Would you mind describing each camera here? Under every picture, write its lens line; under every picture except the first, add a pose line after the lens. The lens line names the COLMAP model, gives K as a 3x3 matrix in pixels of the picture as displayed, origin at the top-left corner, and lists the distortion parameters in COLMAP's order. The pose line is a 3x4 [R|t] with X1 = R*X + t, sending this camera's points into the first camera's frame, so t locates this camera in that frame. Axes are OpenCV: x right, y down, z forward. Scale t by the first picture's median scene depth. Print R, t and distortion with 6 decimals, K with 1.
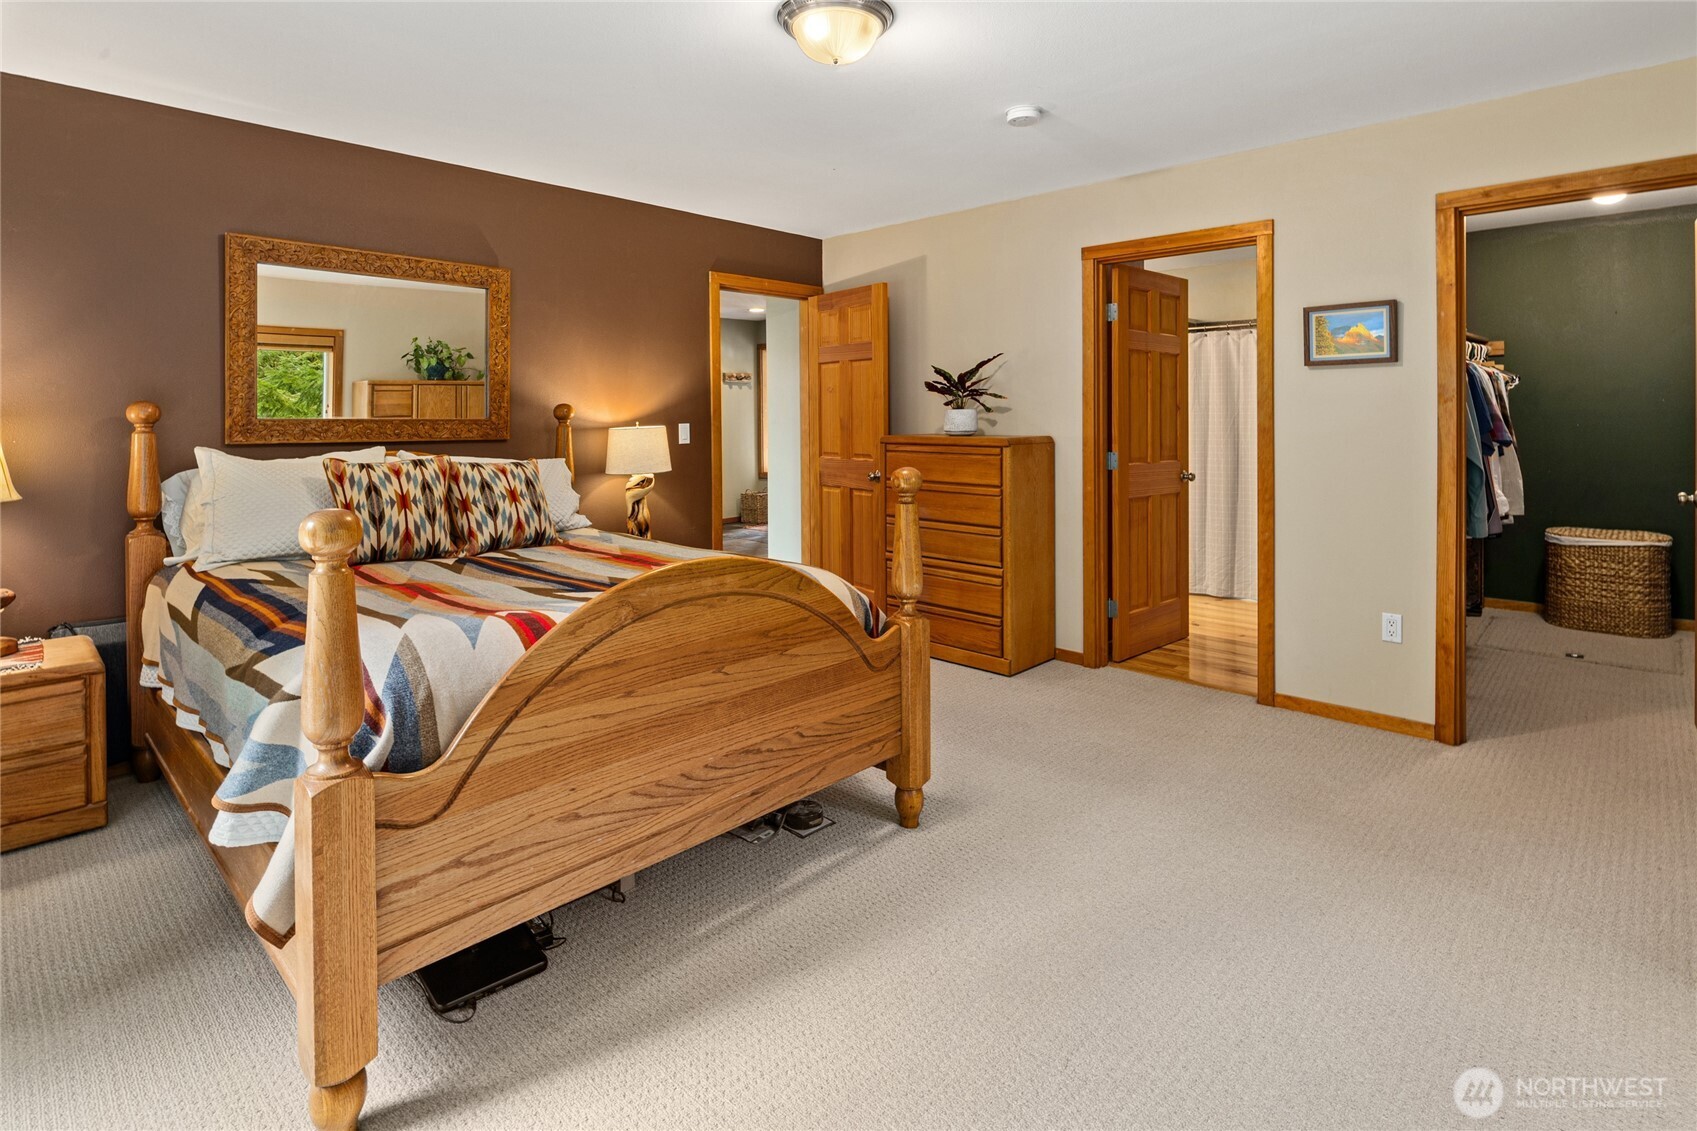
lens RADIAL K [[843.6, 0, 848.5], [0, 843.6, 565.5], [0, 0, 1]] dist [-0.000523, 0.000181]
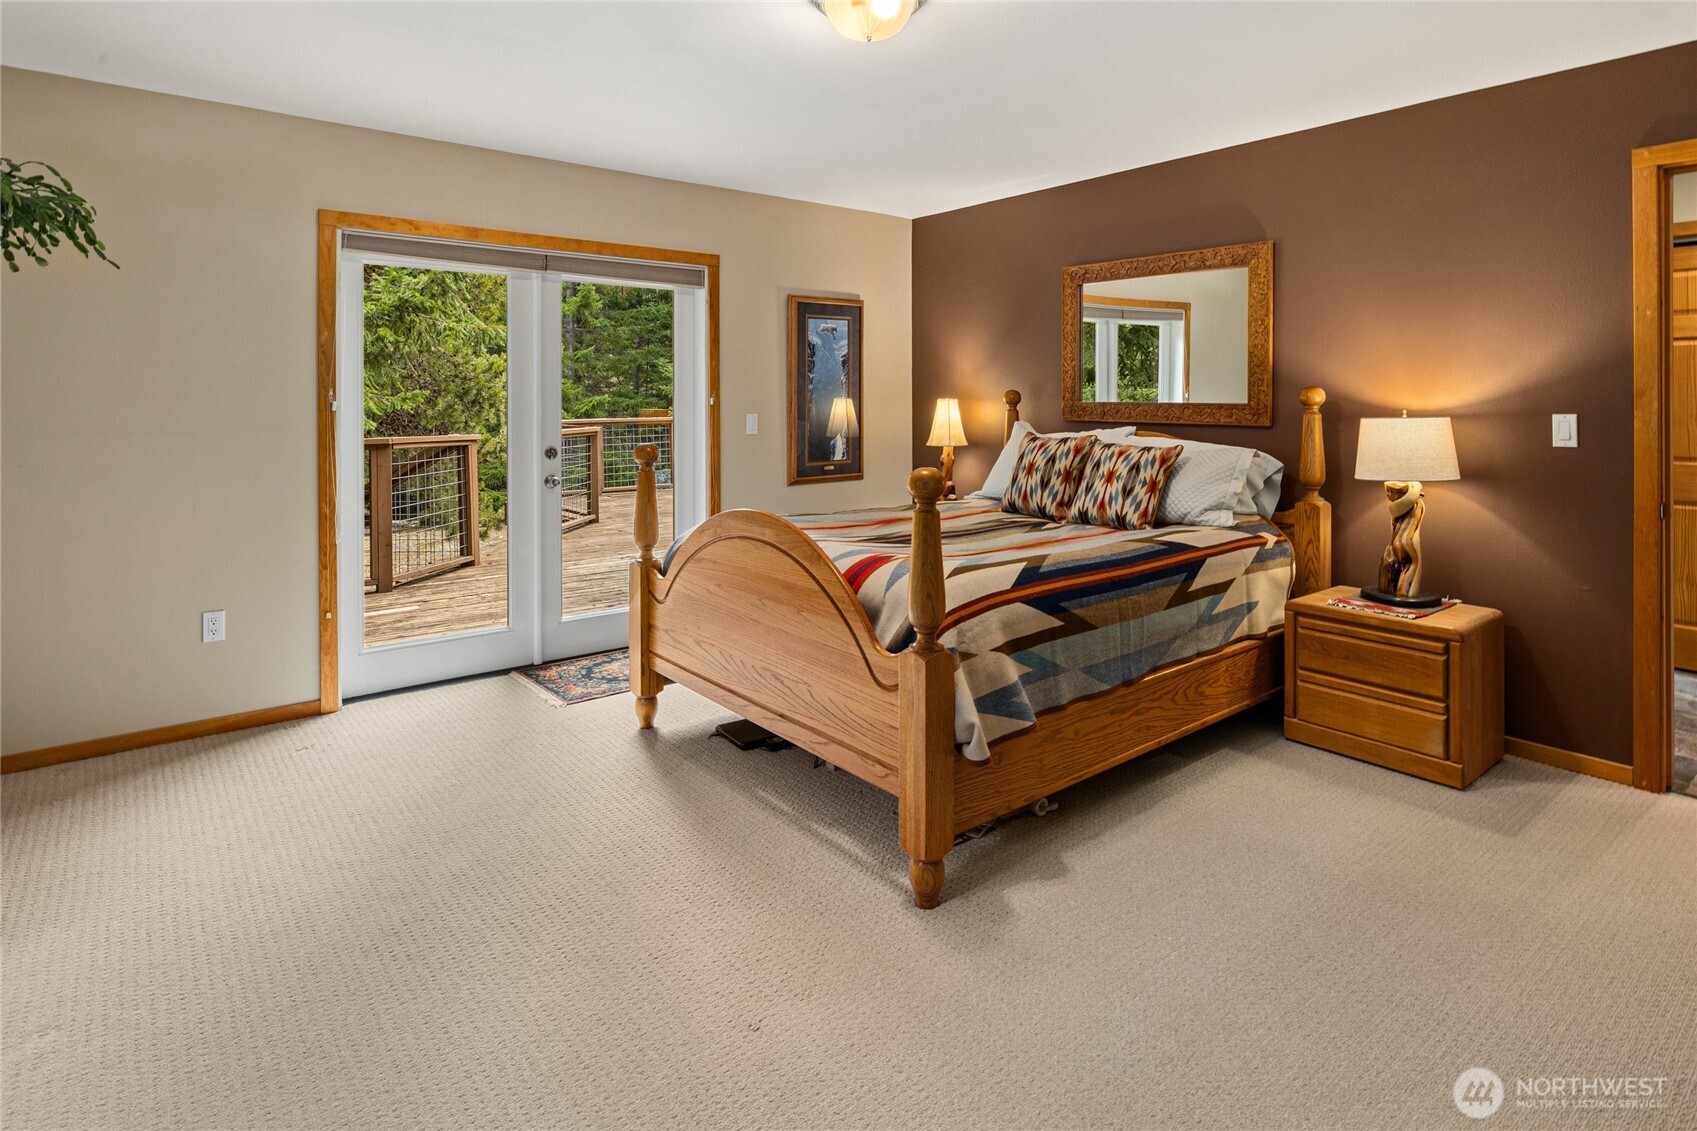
lens RADIAL K [[873.2, 0, 848.5], [0, 873.2, 565.5], [0, 0, 1]] dist [-0.001895, -0.000490]
pose [[-0.126073, 0.187195, -0.974199, 0.694393], [-0.174129, 0.962612, 0.207503, -0.139538], [0.976619, 0.195797, -0.088763, 0.769993]]
